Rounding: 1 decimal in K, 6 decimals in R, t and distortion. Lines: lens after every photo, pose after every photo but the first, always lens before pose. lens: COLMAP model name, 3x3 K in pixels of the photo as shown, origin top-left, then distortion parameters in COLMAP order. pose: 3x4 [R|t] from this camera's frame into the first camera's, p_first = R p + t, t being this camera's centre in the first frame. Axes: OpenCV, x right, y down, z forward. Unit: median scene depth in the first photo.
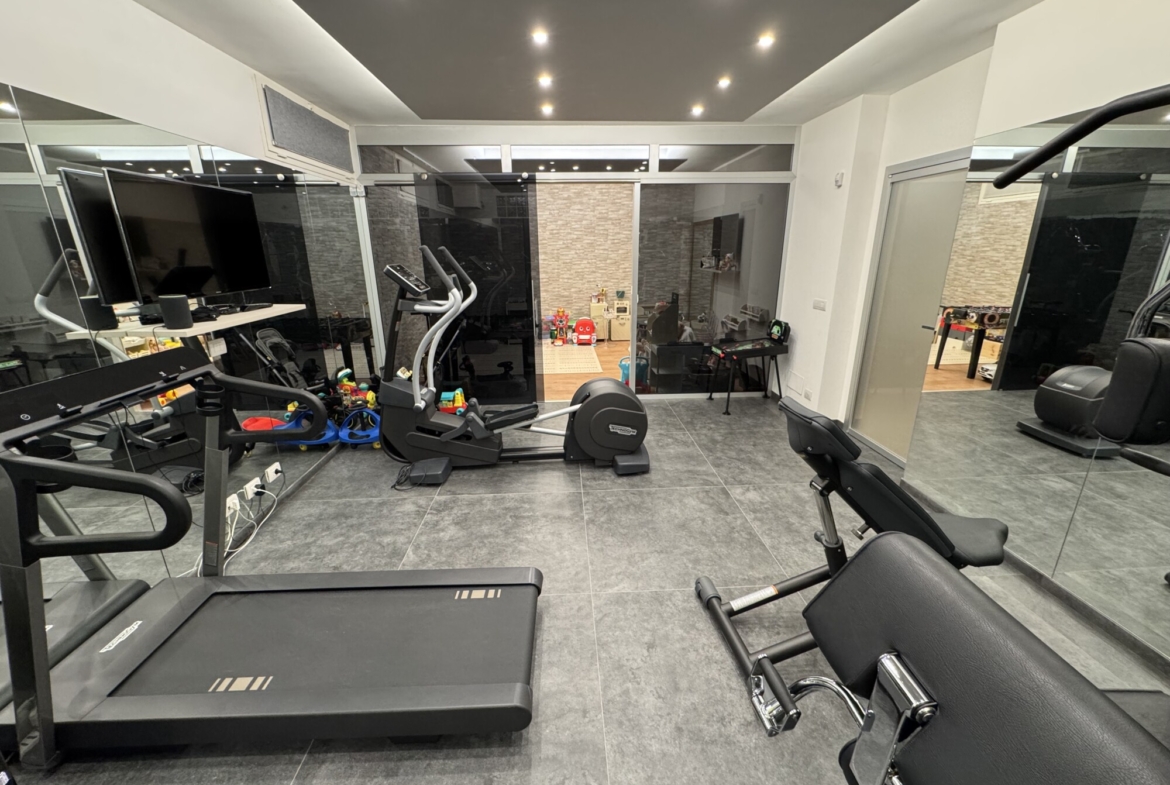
lens RADIAL K [[474.6, 0, 583.2], [0, 474.6, 396.6], [0, 0, 1]] dist [-0.001549, -0.000474]
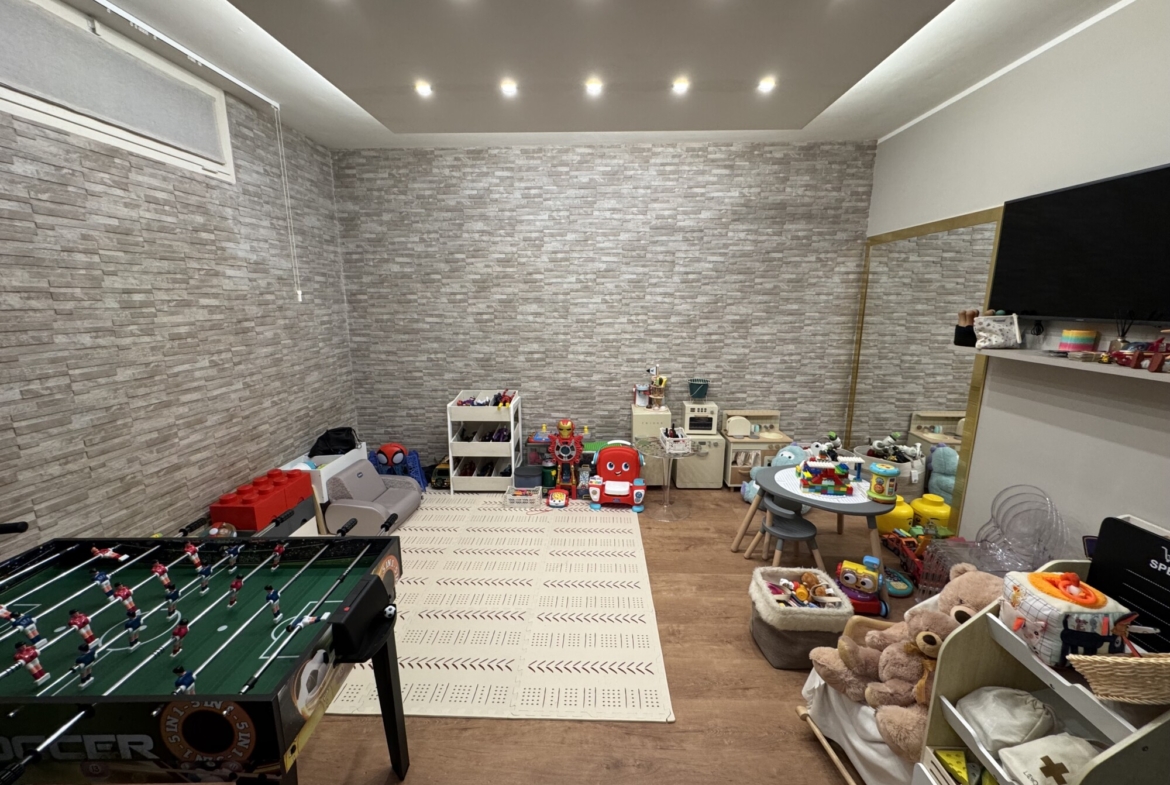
lens RADIAL K [[474.6, 0, 585.2], [0, 474.6, 392.2], [0, 0, 1]] dist [-0.001549, -0.000474]
pose [[0.996628, 0.026174, -0.077770, 0.005006], [-0.034391, 0.993742, -0.106271, -0.163341], [0.074502, 0.108587, 0.991291, 0.547102]]
